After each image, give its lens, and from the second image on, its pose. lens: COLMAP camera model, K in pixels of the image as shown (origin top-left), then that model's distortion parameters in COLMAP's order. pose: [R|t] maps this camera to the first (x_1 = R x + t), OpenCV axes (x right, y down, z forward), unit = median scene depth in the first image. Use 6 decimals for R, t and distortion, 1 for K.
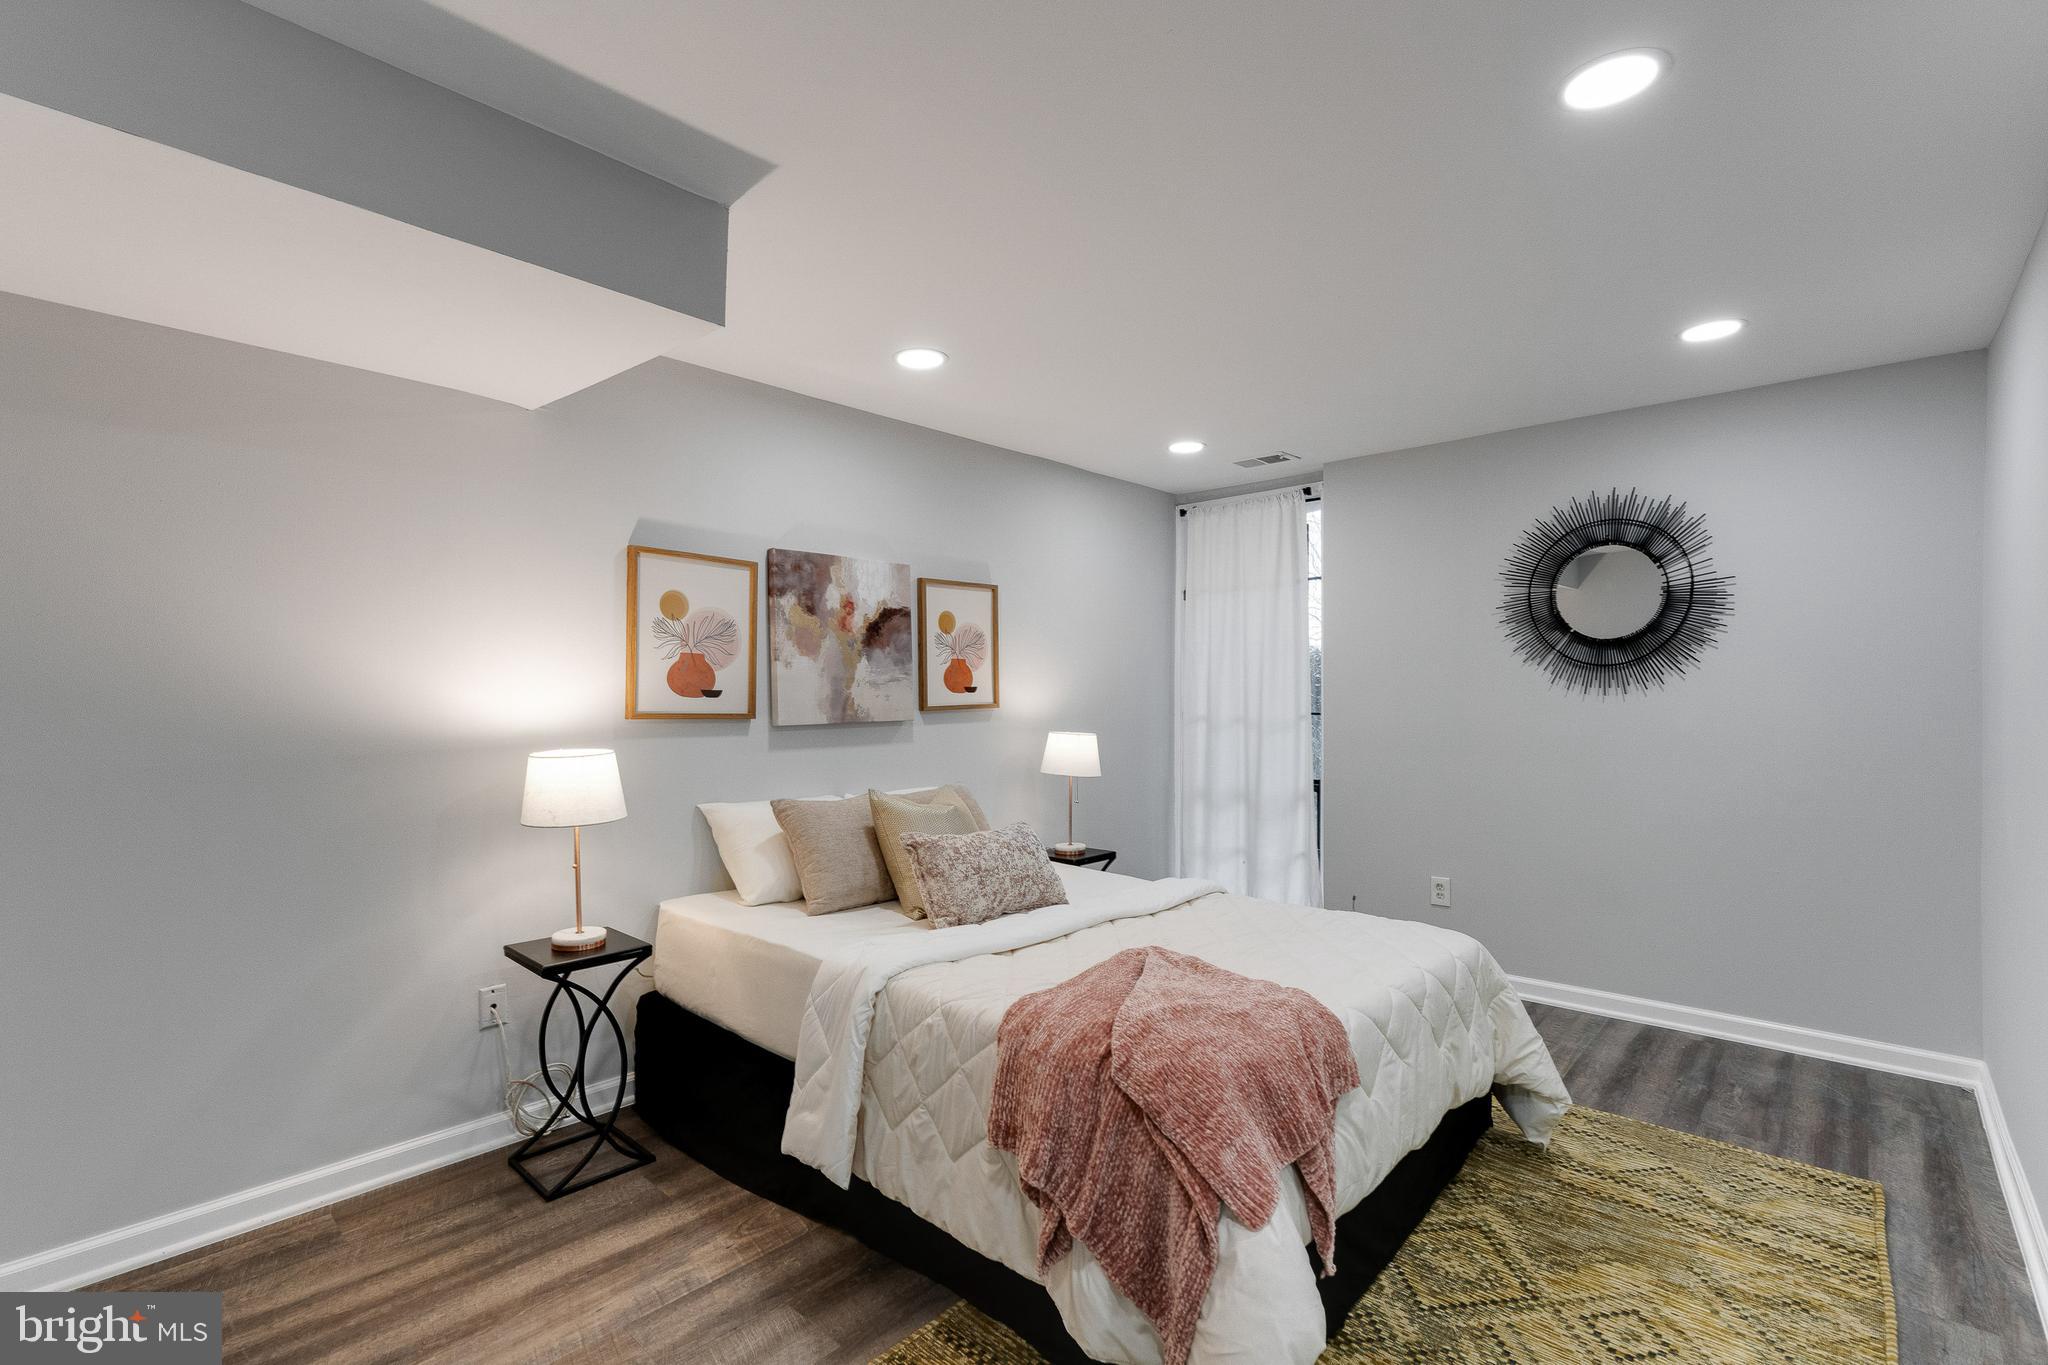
lens RADIAL K [[926.1, 0, 972.0], [0, 926.1, 669.8], [0, 0, 1]] dist [-0.003647, 0.001632]
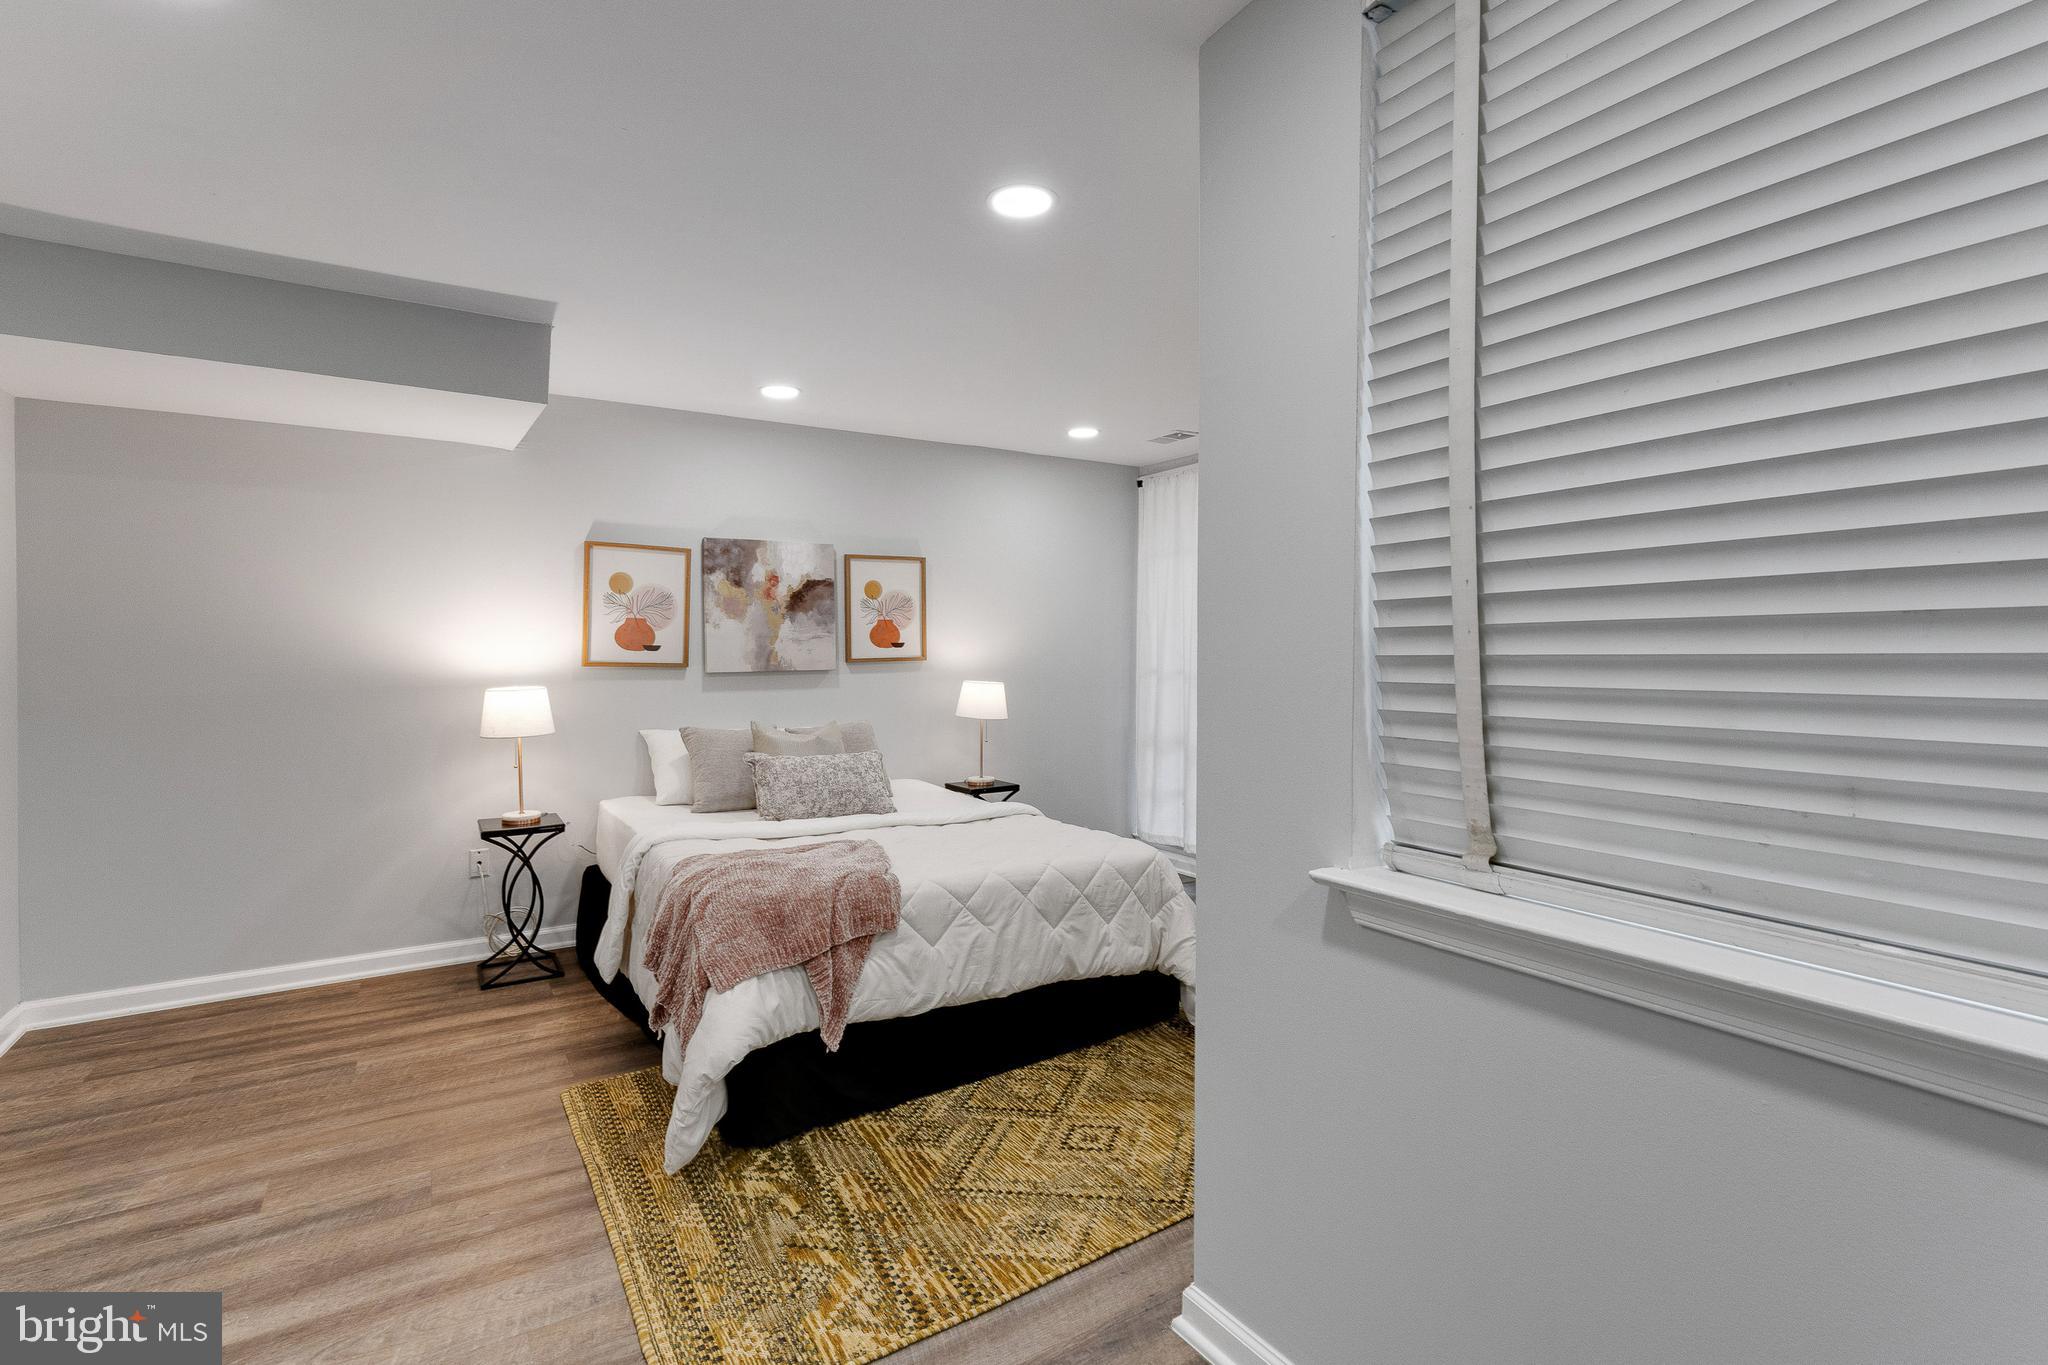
lens RADIAL K [[926.1, 0, 969.7], [0, 926.1, 611.7], [0, 0, 1]] dist [-0.003647, 0.001632]
pose [[0.967195, -0.009814, -0.253845, 0.464386], [0.006005, 0.999857, -0.015778, -0.002762], [0.253964, 0.013736, 0.967116, -0.166766]]
